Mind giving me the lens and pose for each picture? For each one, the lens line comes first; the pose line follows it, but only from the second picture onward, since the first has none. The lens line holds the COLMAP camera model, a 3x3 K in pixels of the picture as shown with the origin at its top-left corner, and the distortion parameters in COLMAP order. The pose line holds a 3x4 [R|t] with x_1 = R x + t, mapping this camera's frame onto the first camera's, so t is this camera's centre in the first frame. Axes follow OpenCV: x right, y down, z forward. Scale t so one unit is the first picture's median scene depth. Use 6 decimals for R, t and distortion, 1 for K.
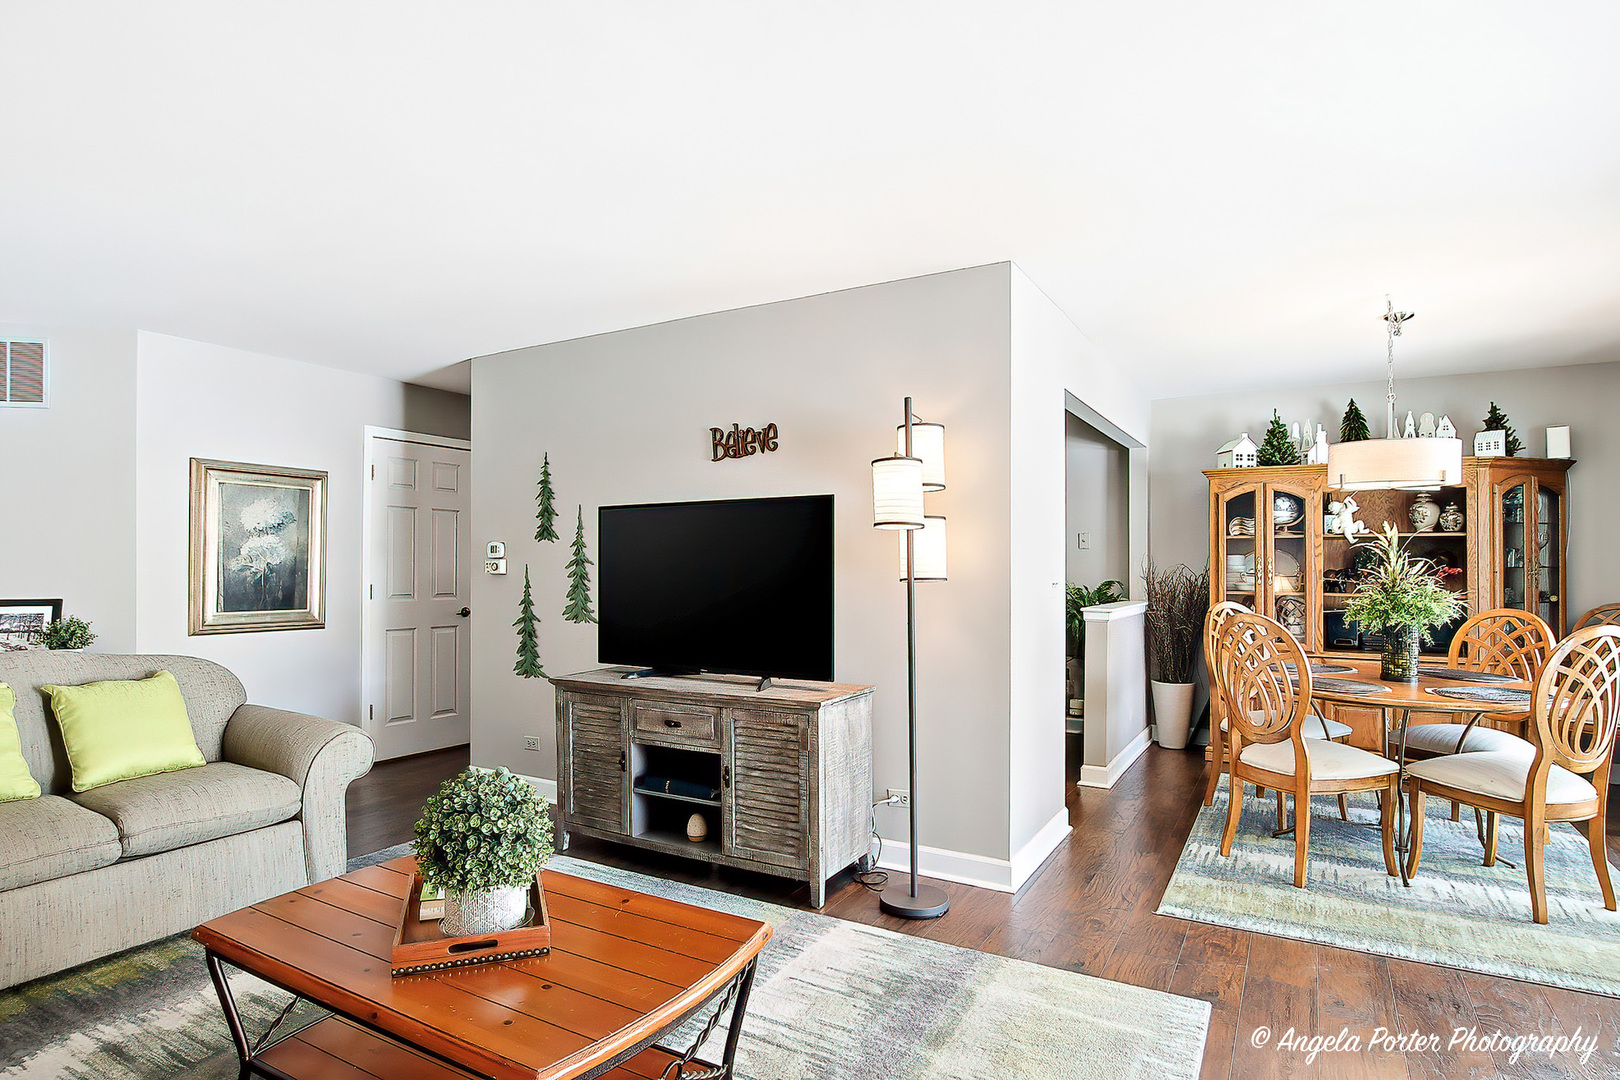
lens RADIAL K [[875.6, 0, 810.6], [0, 875.6, 549.3], [0, 0, 1]] dist [-0.000780, -0.000142]
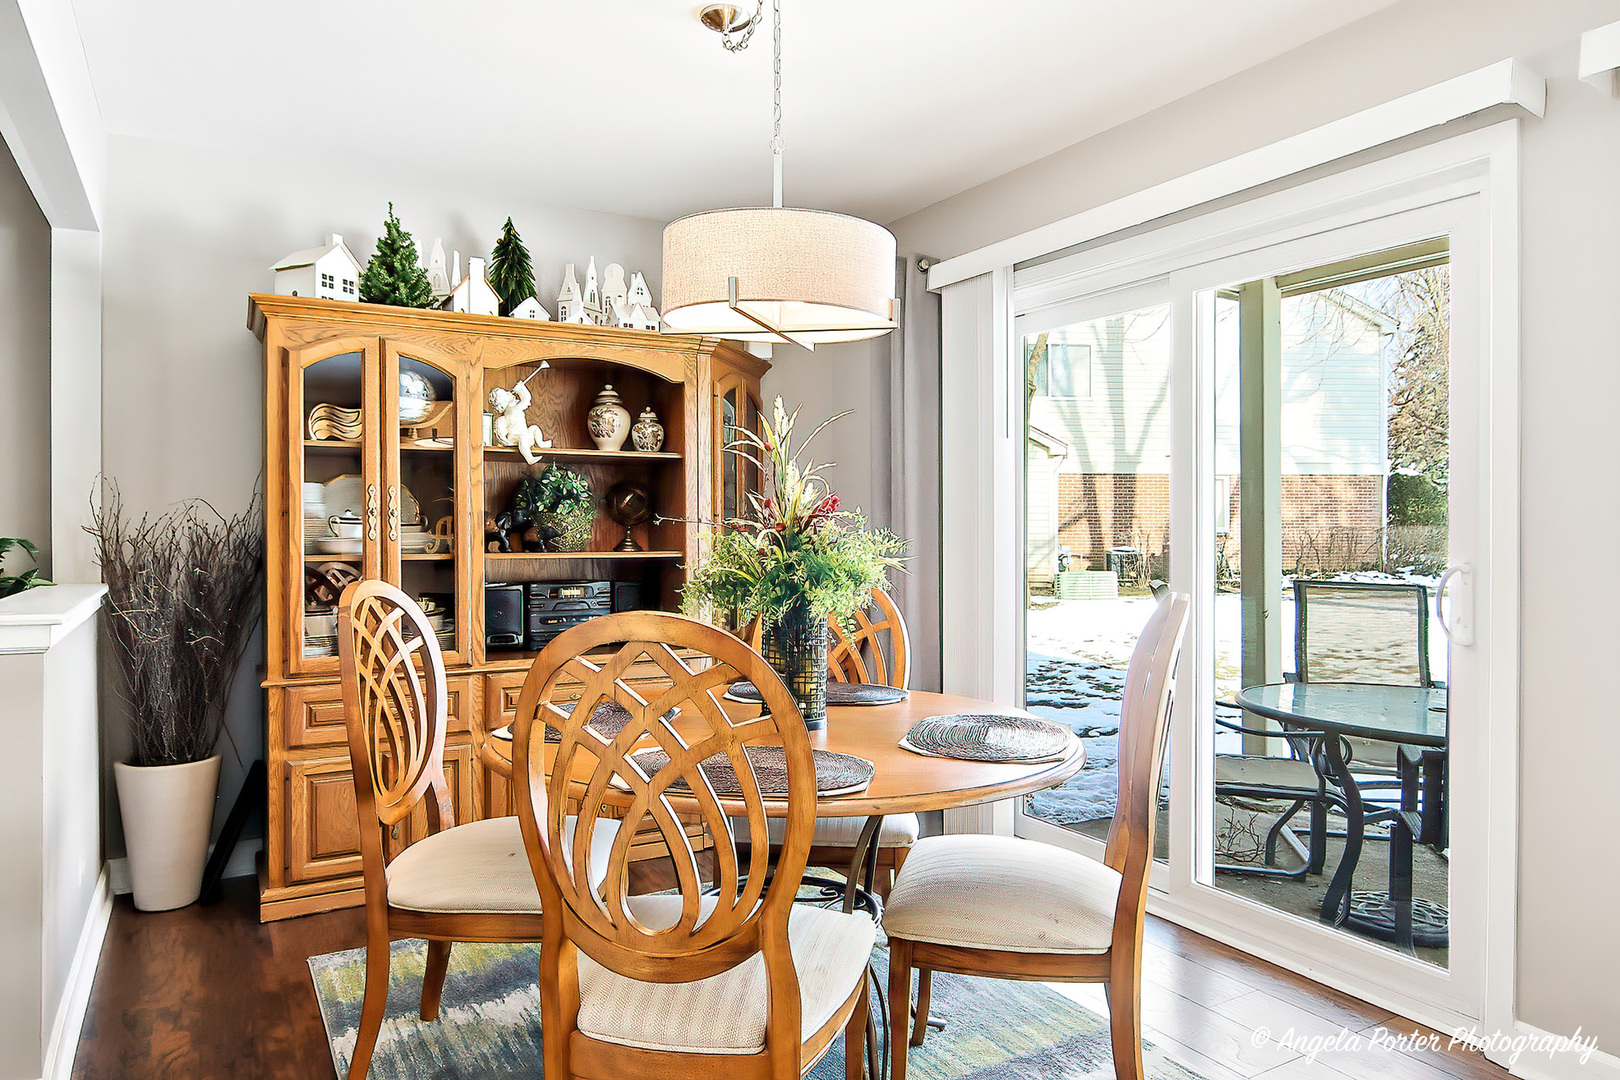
lens RADIAL K [[1005.3, 0, 810.7], [0, 1005.3, 531.1], [0, 0, 1]] dist [-0.028044, -0.001261]
pose [[0.470870, -0.005711, 0.882184, 0.126775], [-0.011027, 0.999863, 0.012358, 0.024965], [-0.882134, -0.015547, 0.470742, 0.506347]]
